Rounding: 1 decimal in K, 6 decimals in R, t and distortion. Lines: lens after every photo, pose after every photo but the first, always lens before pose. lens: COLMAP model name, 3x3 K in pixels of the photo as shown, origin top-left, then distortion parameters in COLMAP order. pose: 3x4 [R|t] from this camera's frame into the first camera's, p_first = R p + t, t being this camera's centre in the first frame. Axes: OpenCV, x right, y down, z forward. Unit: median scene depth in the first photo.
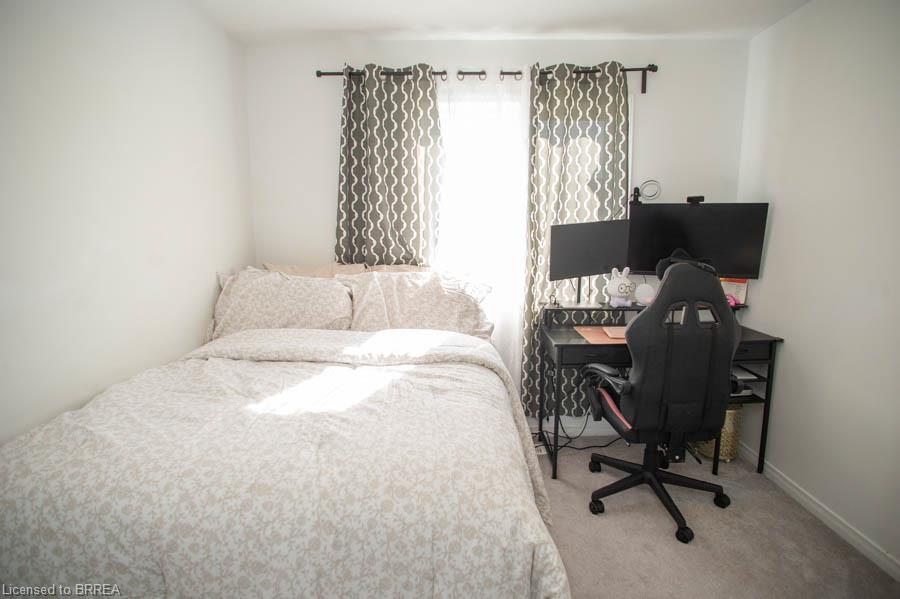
lens RADIAL K [[467.7, 0, 458.6], [0, 467.7, 291.8], [0, 0, 1]] dist [-0.045323, 0.001637]
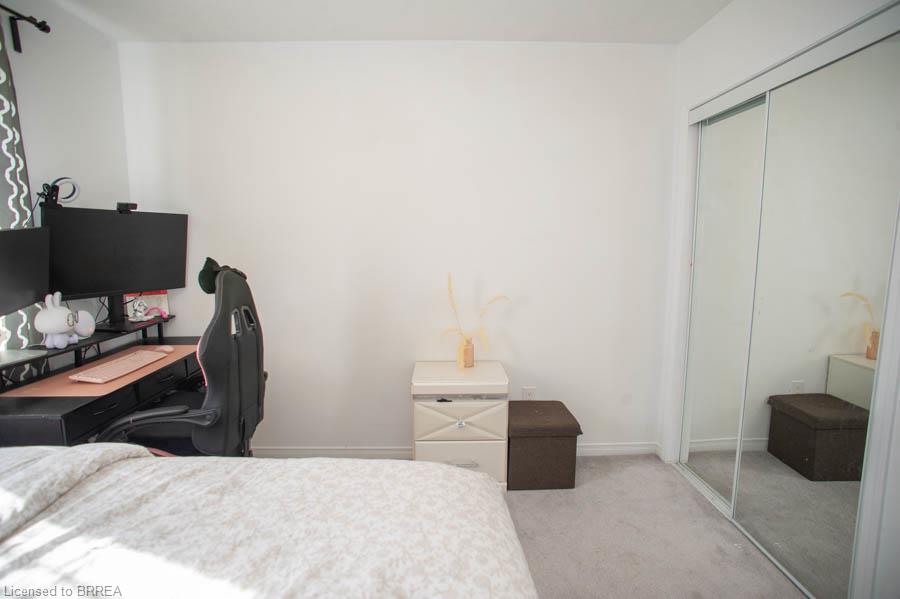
lens RADIAL K [[459.0, 0, 440.3], [0, 459.0, 300.4], [0, 0, 1]] dist [-0.086996, 0.050105]
pose [[-0.006103, -0.125288, 0.992102, -0.350227], [0.148918, 0.980943, 0.124795, -0.037709], [-0.988831, 0.148503, 0.012671, 0.399075]]
